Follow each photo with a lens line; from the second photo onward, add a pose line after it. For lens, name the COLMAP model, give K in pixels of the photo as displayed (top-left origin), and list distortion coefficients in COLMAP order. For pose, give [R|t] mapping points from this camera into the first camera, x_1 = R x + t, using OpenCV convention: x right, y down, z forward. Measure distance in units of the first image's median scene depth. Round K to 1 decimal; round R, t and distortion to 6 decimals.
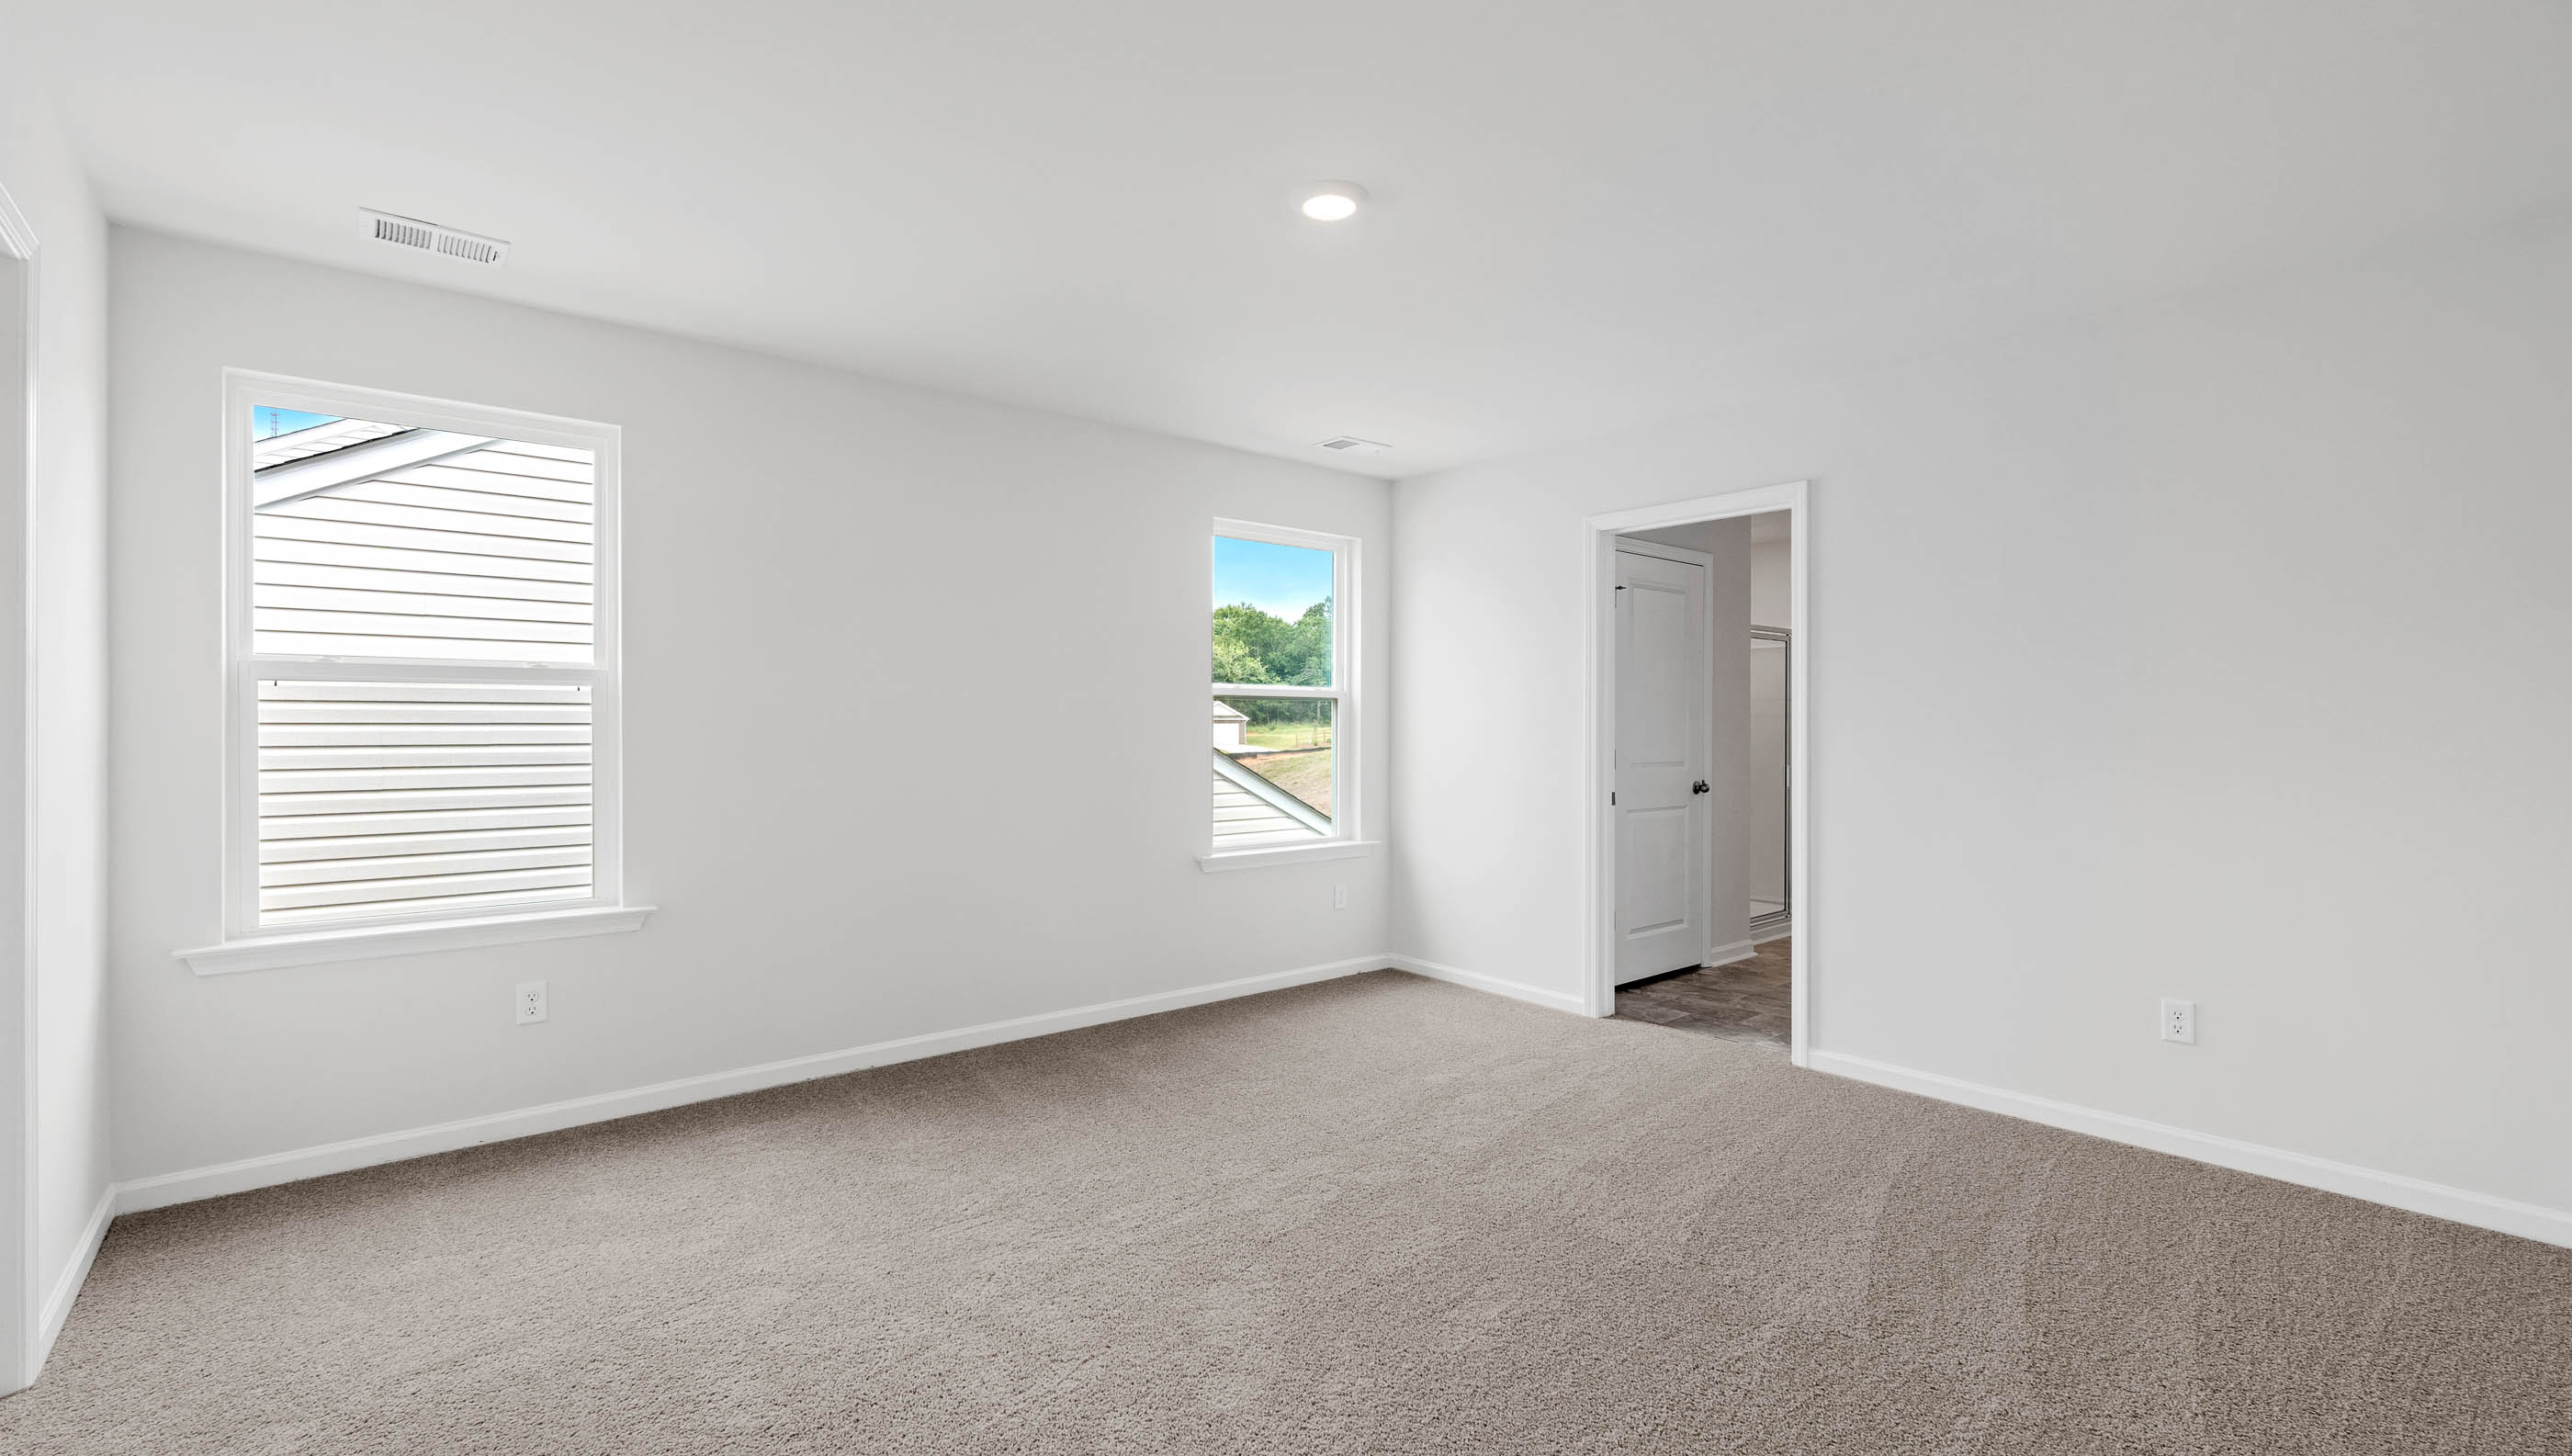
lens RADIAL K [[1118.9, 0, 1287.4], [0, 1118.9, 711.3], [0, 0, 1]] dist [-0.007247, 0.000097]
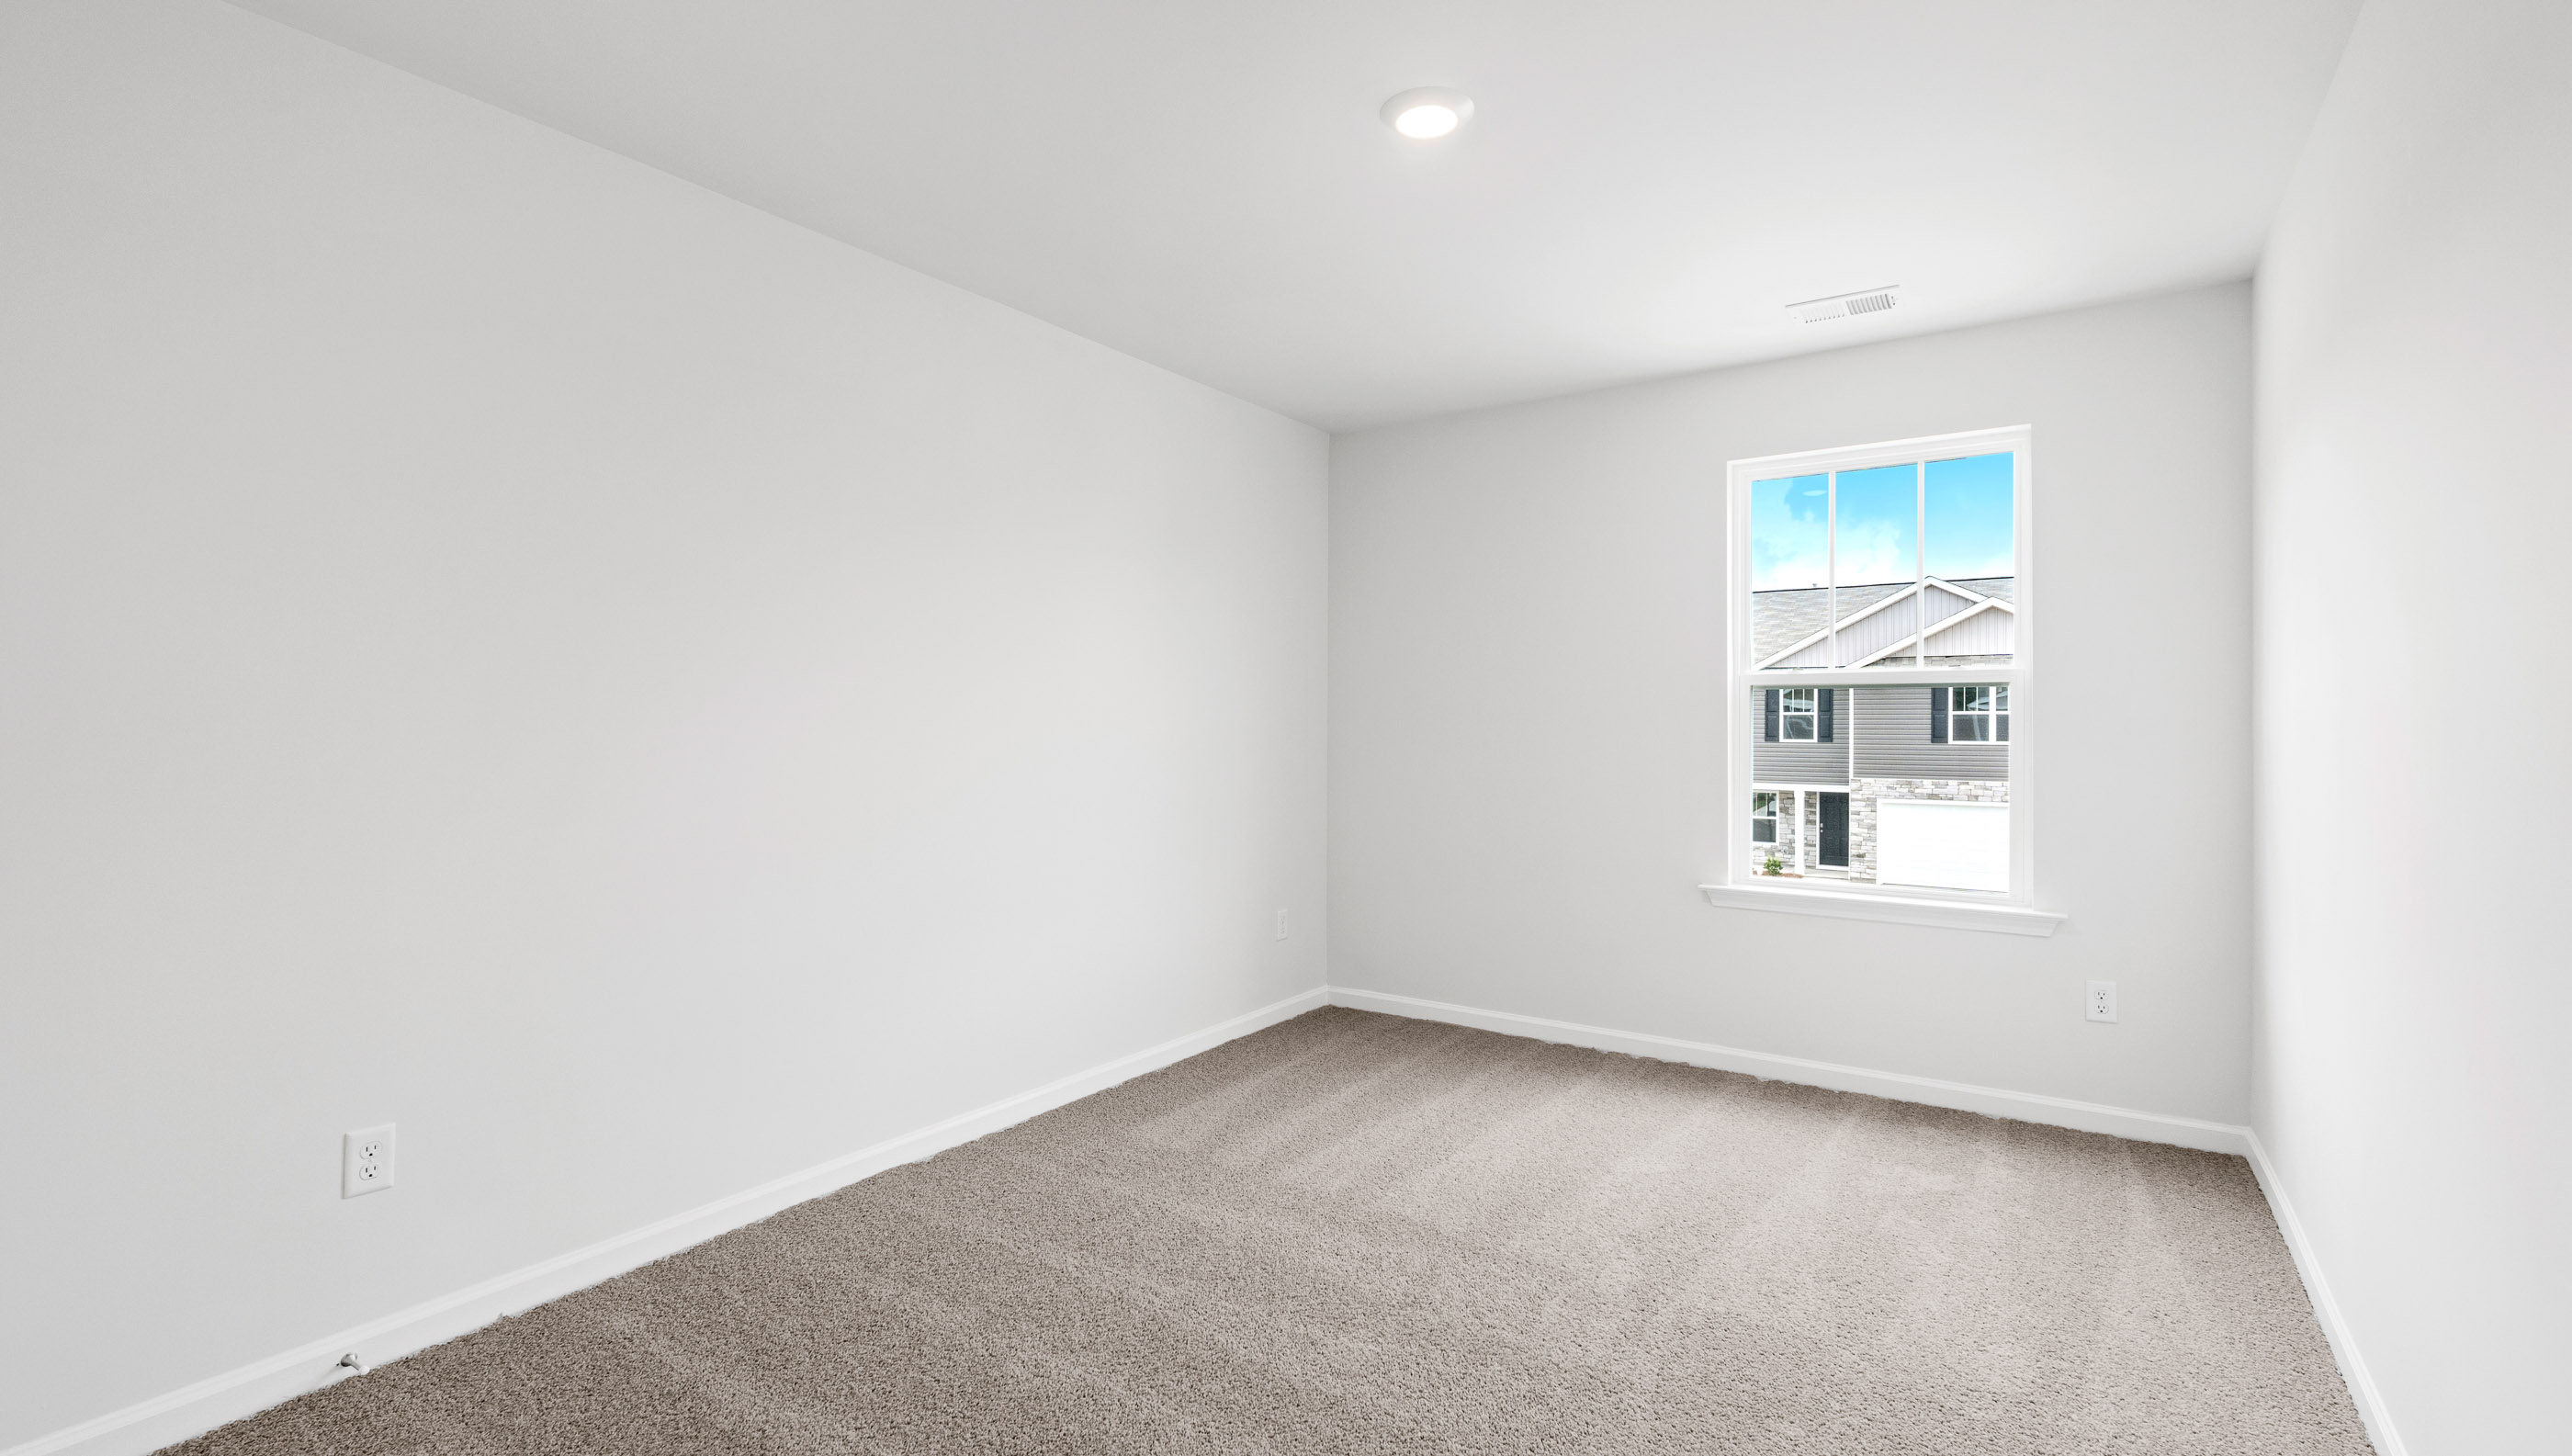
lens RADIAL K [[1067.5, 0, 1286.0], [0, 1067.5, 728.0], [0, 0, 1]] dist [-0.002650, -0.000133]
pose [[0.294268, 0.003874, -0.955715, 0.327082], [0.011062, 0.999911, 0.007459, 0.003472], [0.955659, -0.012767, 0.294199, 0.272890]]
